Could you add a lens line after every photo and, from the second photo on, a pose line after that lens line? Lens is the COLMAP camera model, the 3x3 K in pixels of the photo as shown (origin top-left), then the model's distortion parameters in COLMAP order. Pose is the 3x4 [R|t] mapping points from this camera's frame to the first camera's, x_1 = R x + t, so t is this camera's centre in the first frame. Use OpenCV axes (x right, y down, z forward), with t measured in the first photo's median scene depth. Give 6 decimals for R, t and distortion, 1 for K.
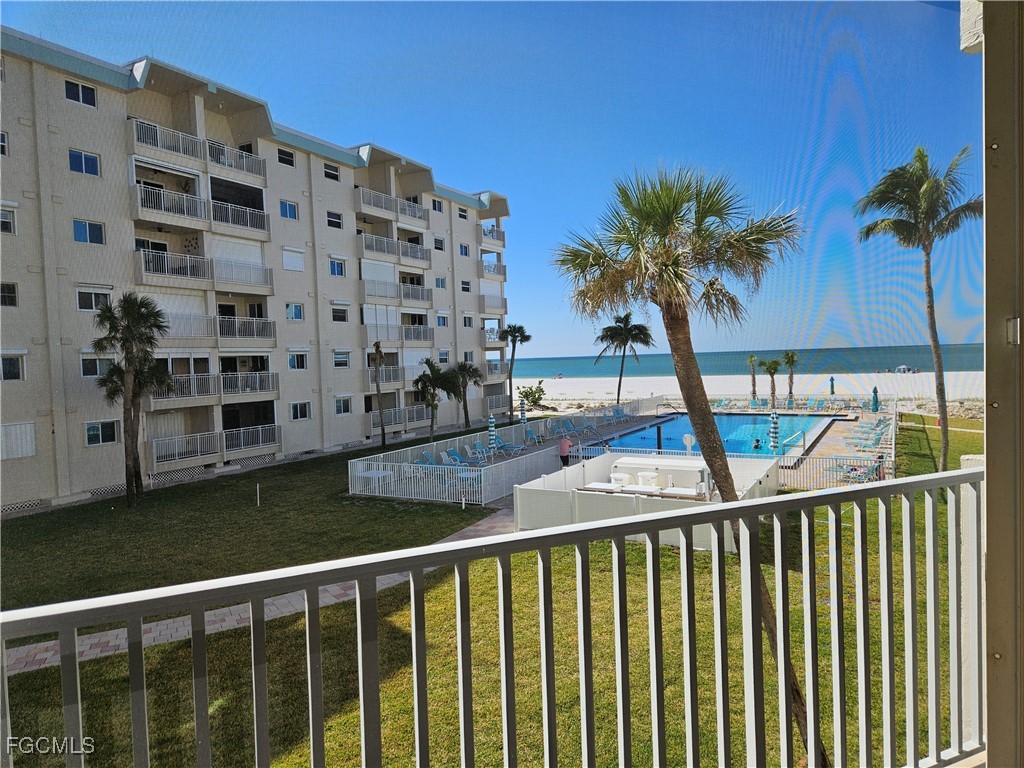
lens RADIAL K [[686.1, 0, 517.4], [0, 686.1, 379.7], [0, 0, 1]] dist [0.039819, -0.050493]
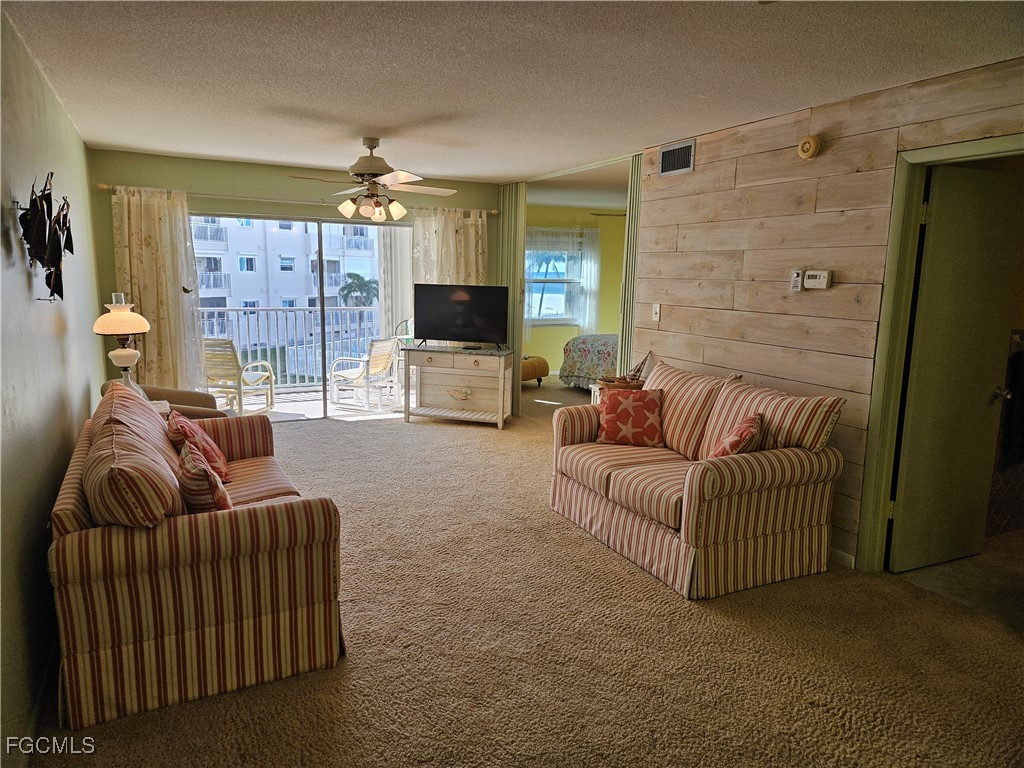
lens RADIAL K [[686.1, 0, 516.5], [0, 686.1, 387.1], [0, 0, 1]] dist [0.039819, -0.050493]
pose [[0.996311, 0.037558, 0.077162, 0.035084], [-0.047551, 0.990100, 0.132061, 0.002190], [-0.071438, -0.135243, 0.988234, -0.155660]]
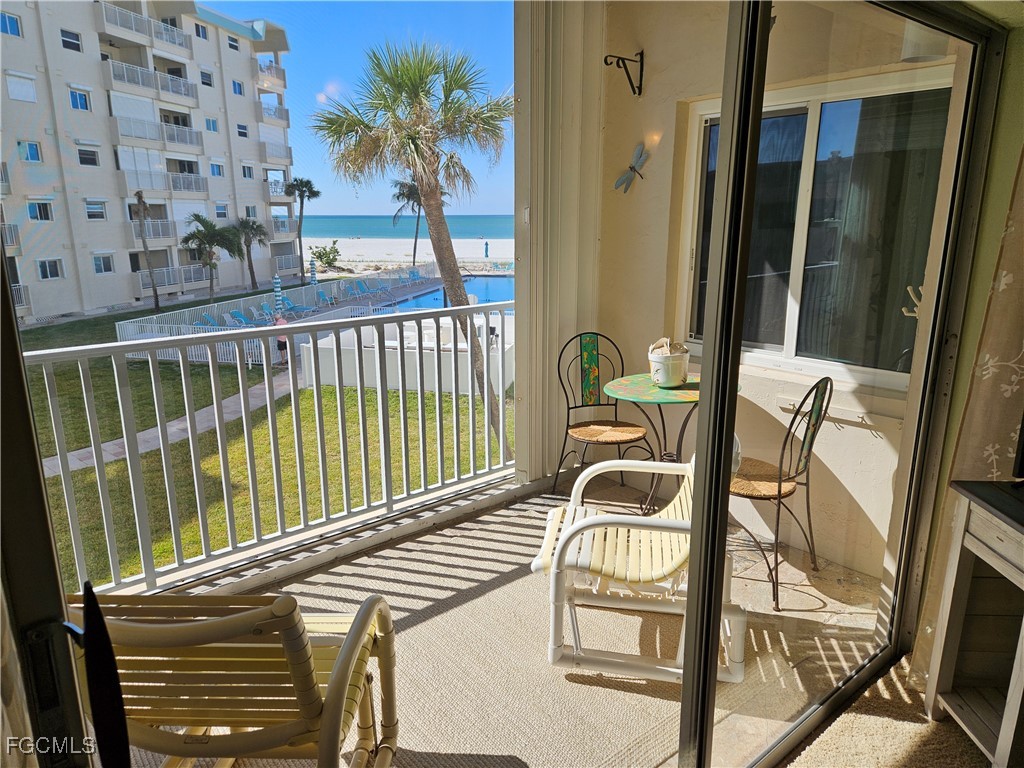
lens RADIAL K [[686.1, 0, 513.0], [0, 686.1, 391.5], [0, 0, 1]] dist [0.039819, -0.050493]
pose [[0.961290, -0.038651, 0.272813, 0.006474], [-0.020468, 0.977360, 0.210590, -0.000096], [-0.274776, -0.208022, 0.938736, -0.024298]]
